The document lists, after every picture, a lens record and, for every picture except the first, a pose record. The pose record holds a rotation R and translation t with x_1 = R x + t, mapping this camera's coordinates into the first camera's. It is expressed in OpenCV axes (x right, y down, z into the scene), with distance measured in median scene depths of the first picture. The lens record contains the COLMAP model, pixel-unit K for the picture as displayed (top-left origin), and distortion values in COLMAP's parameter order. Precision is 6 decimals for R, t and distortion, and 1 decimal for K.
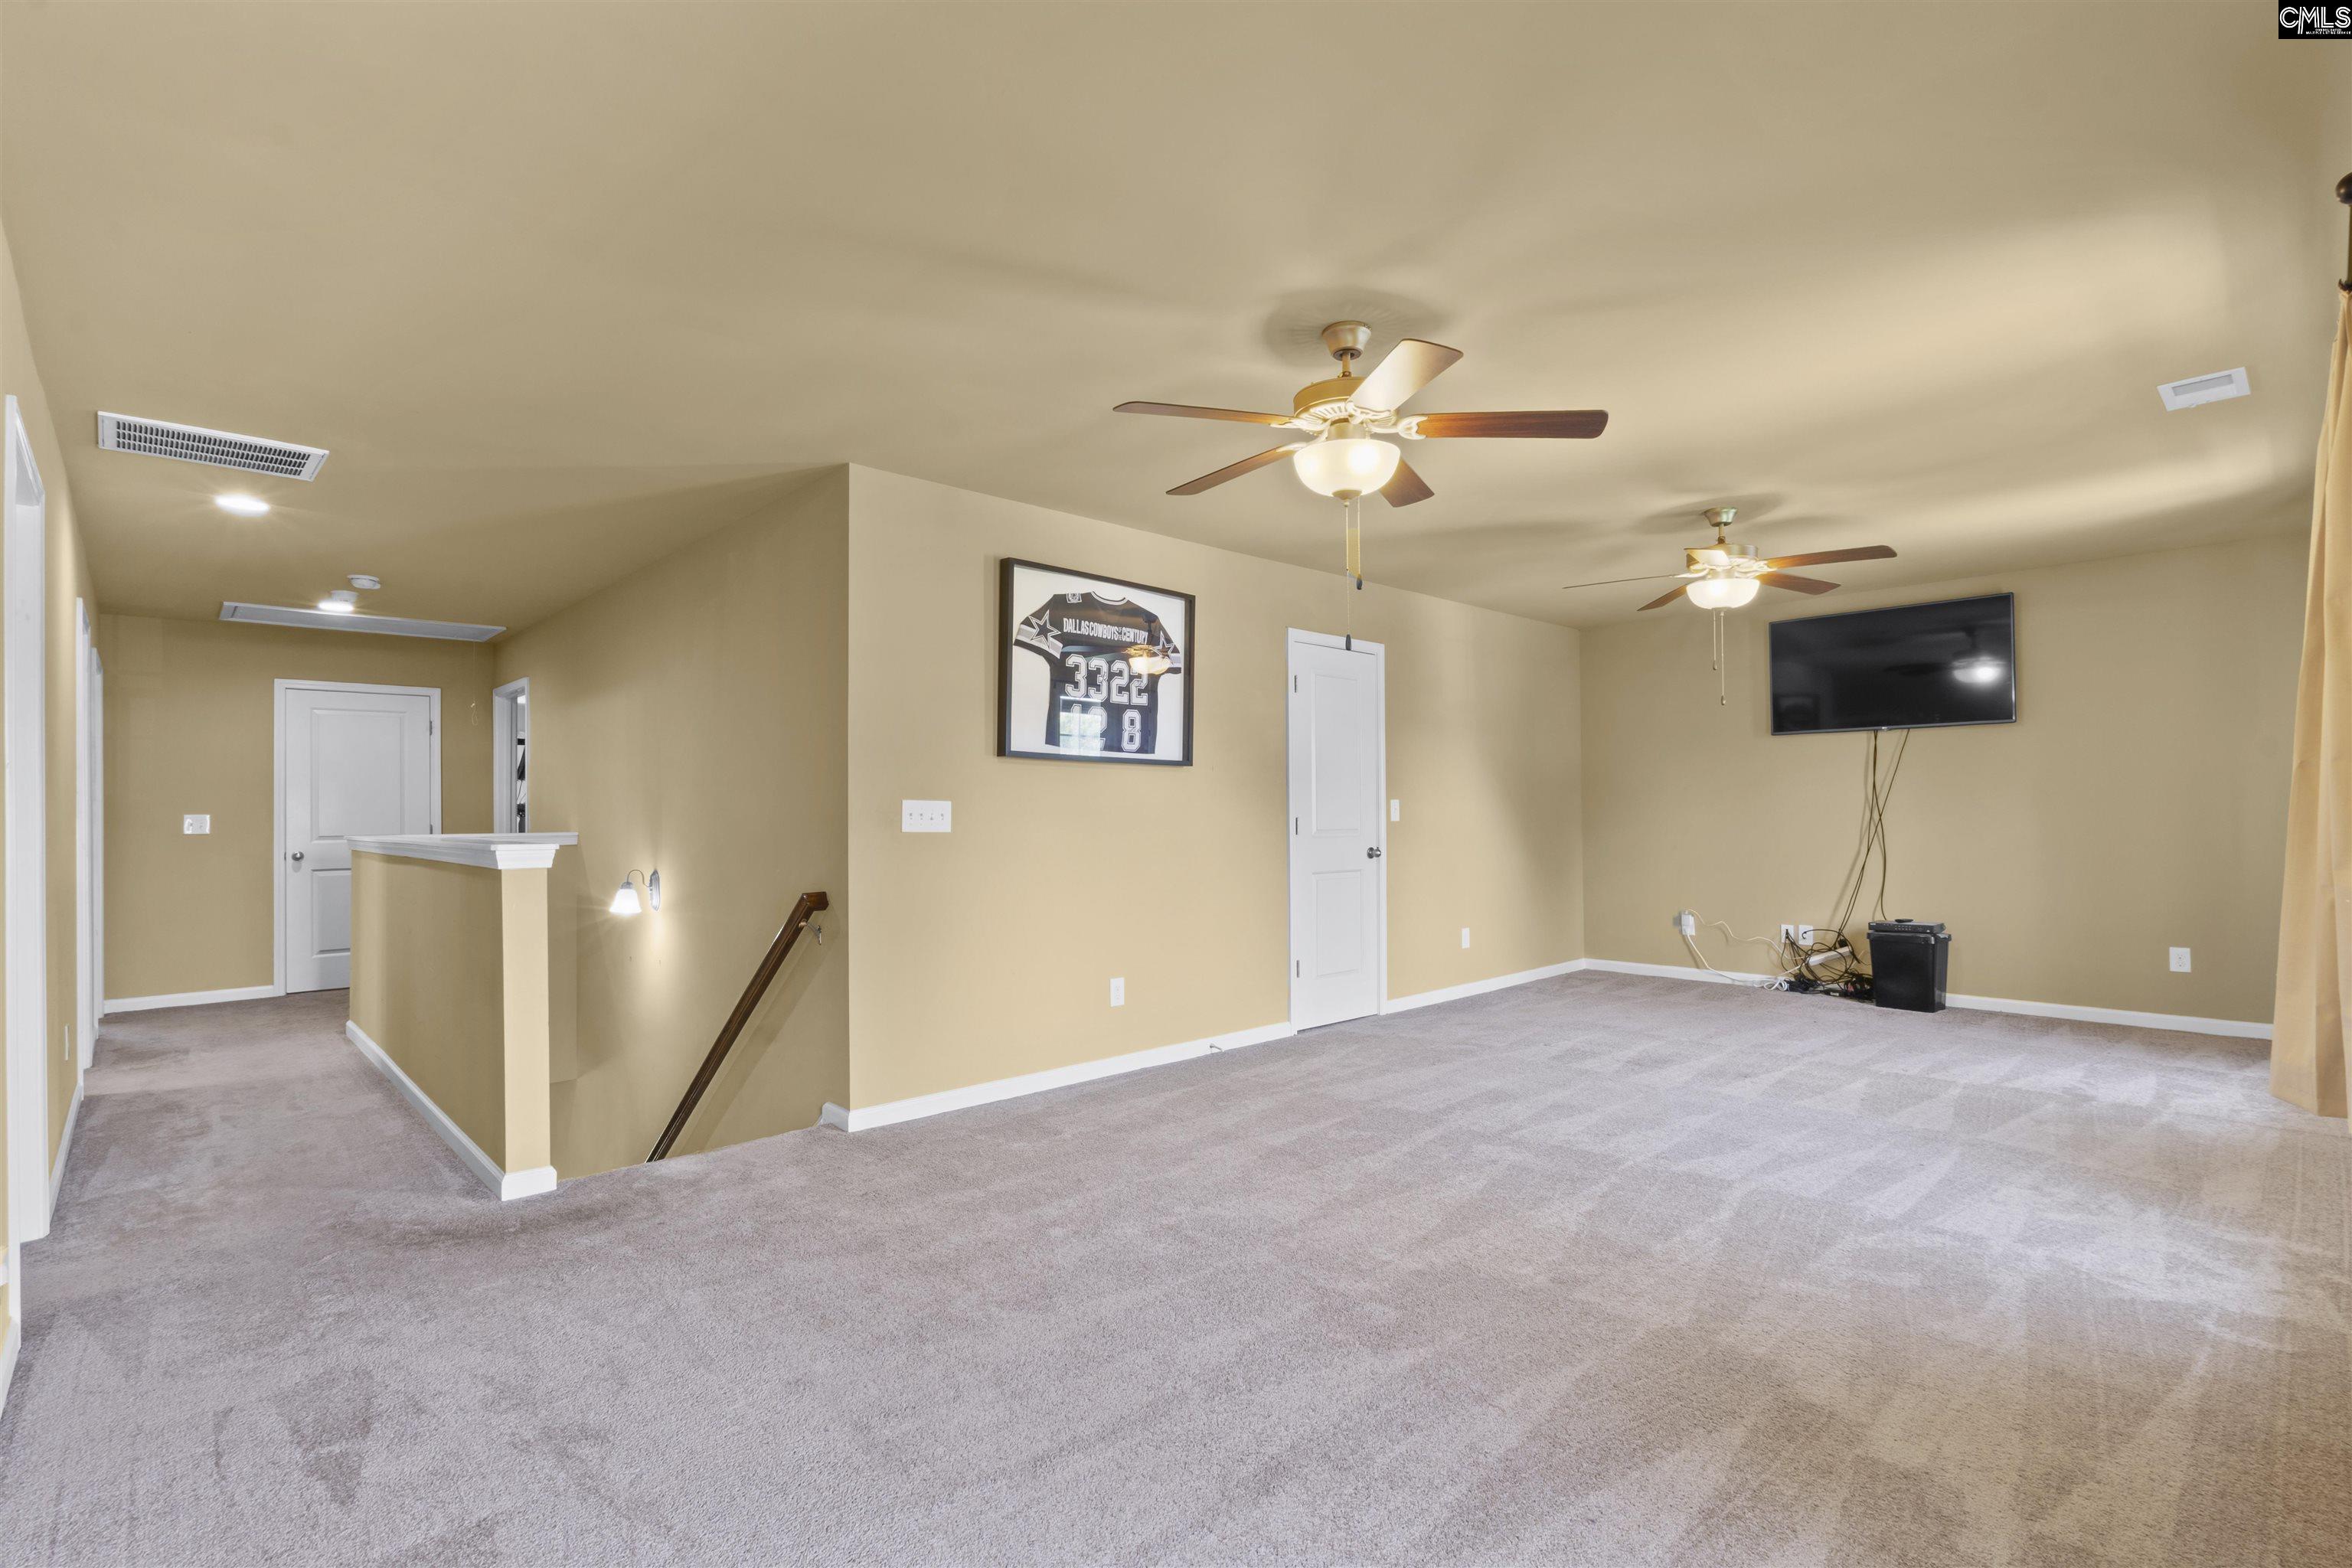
lens RADIAL K [[1082.3, 0, 1173.8], [0, 1082.3, 792.6], [0, 0, 1]] dist [0.000619, 0.001325]
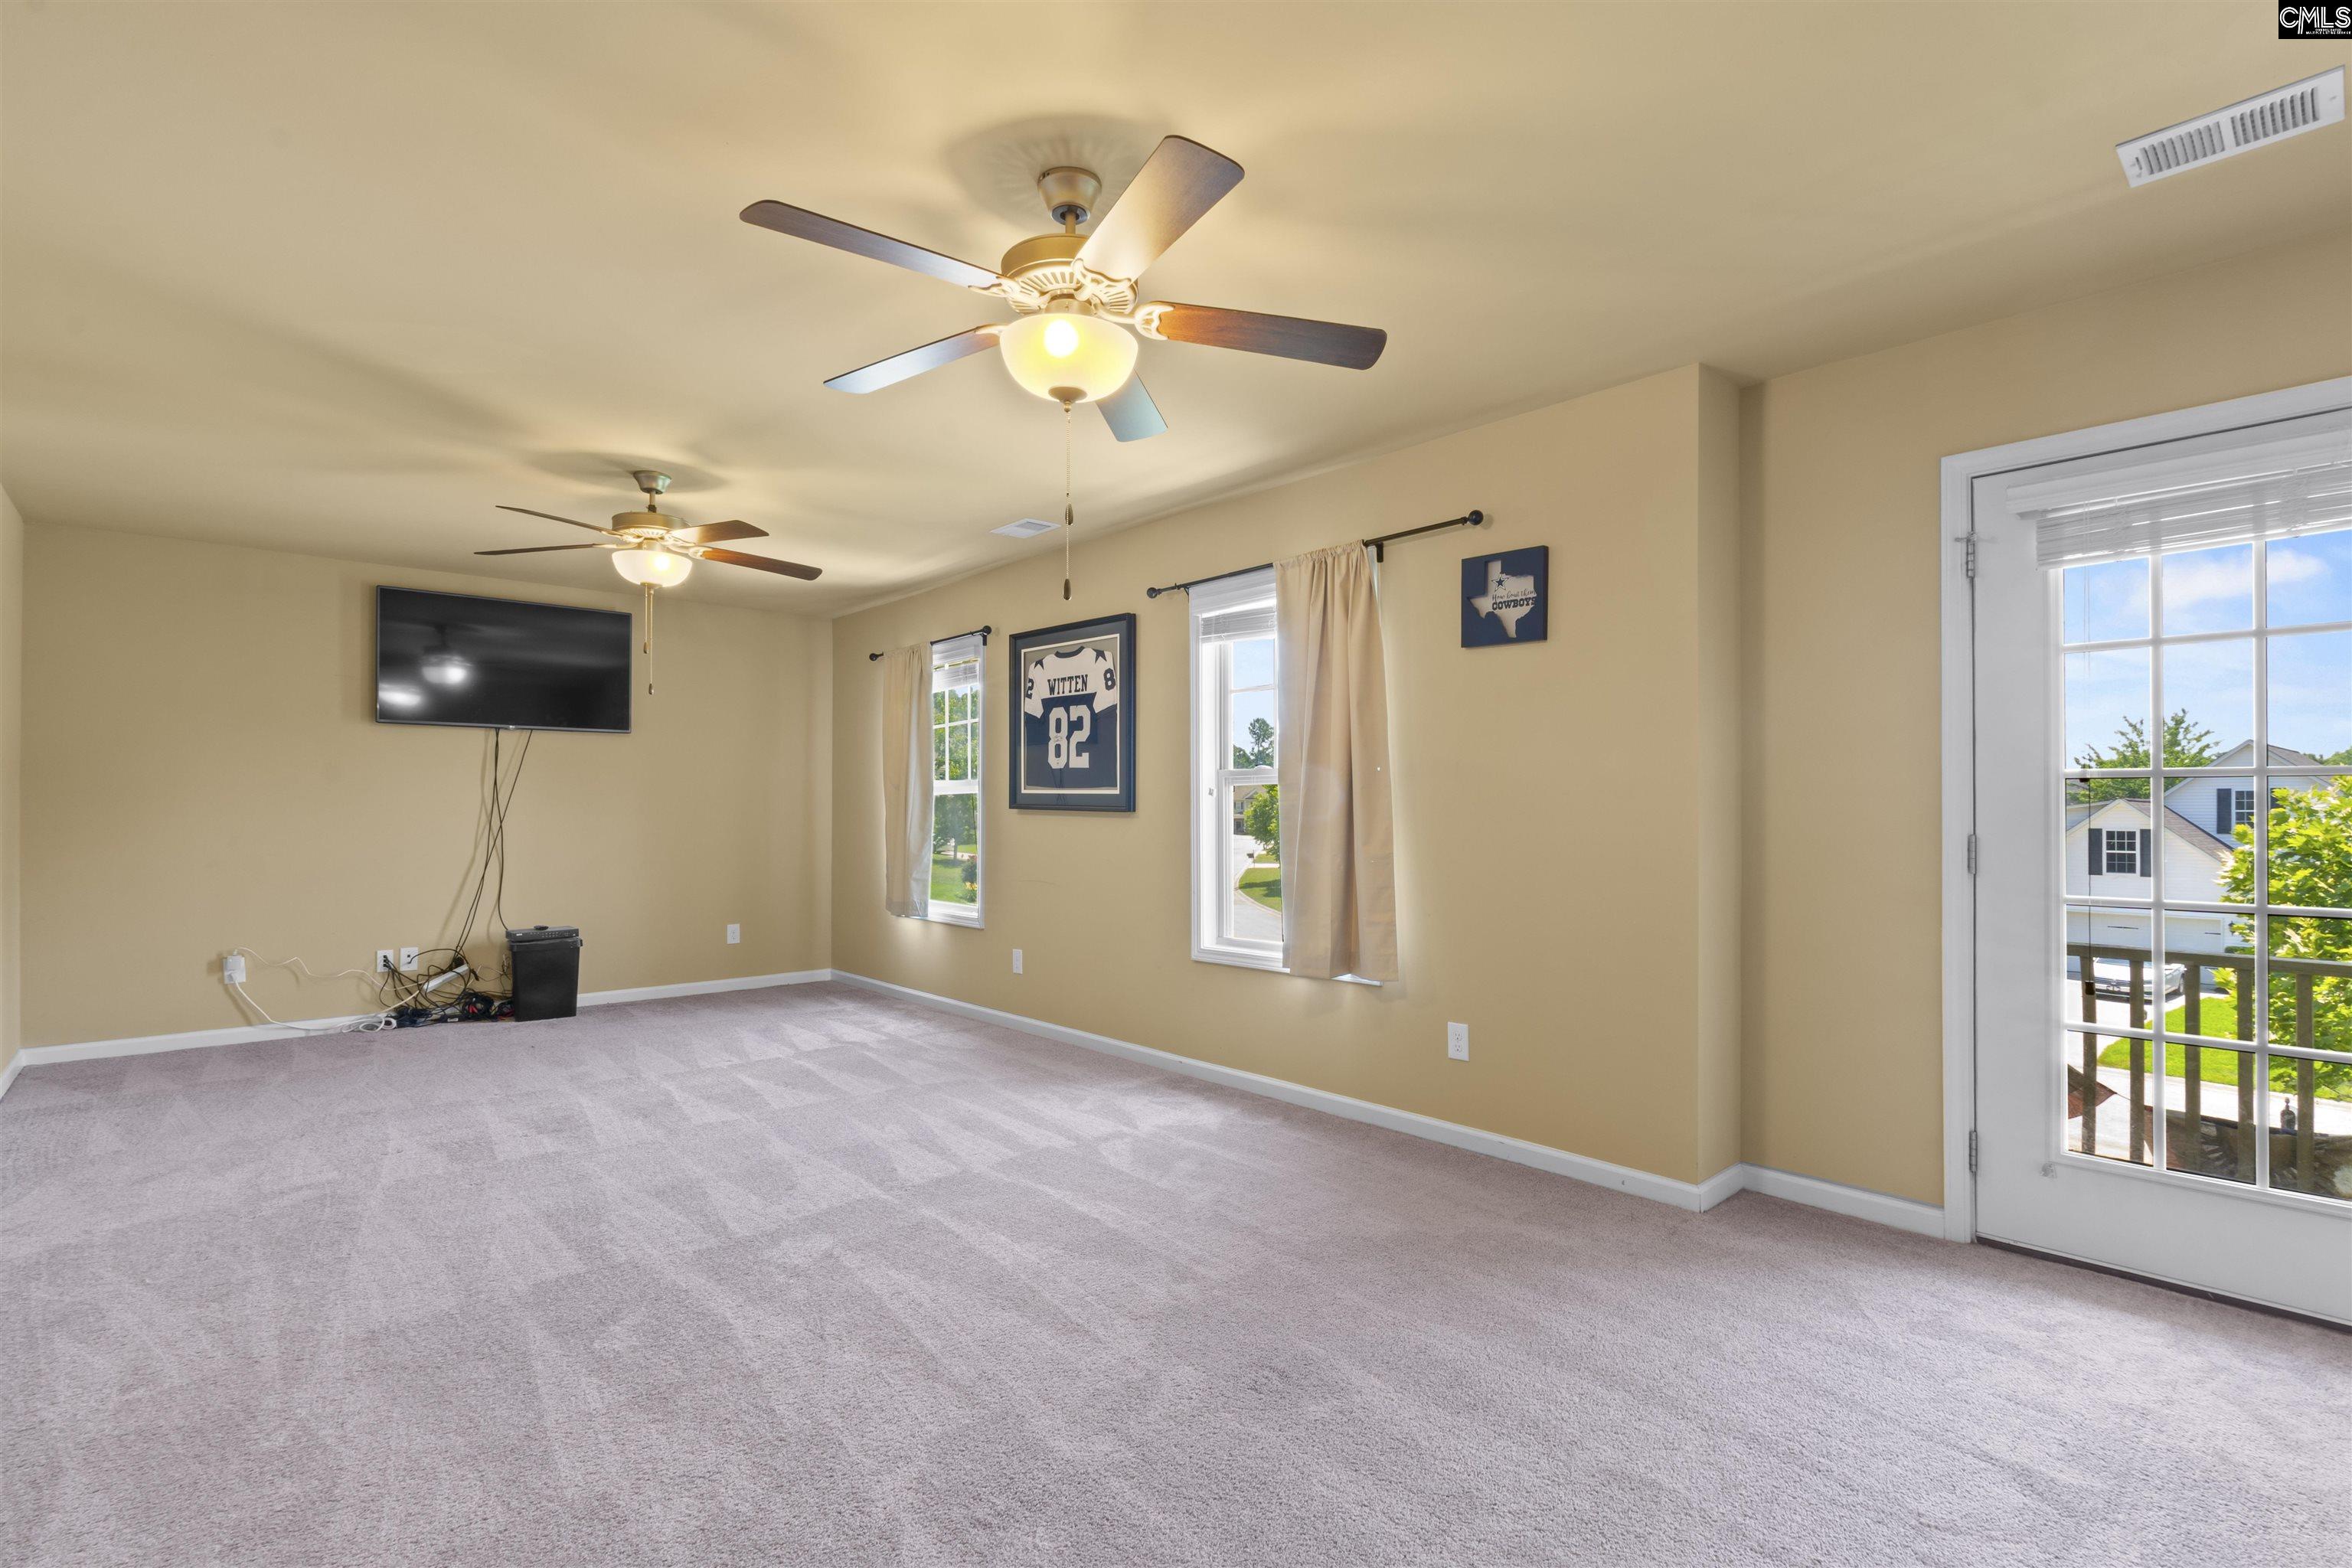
lens RADIAL K [[1082.3, 0, 1157.8], [0, 1082.3, 805.9], [0, 0, 1]] dist [0.000619, 0.001325]
pose [[0.037283, 0.012107, 0.999231, -0.410239], [-0.020645, 0.999723, -0.011343, 0.013431], [-0.999091, -0.020206, 0.037522, 0.618719]]
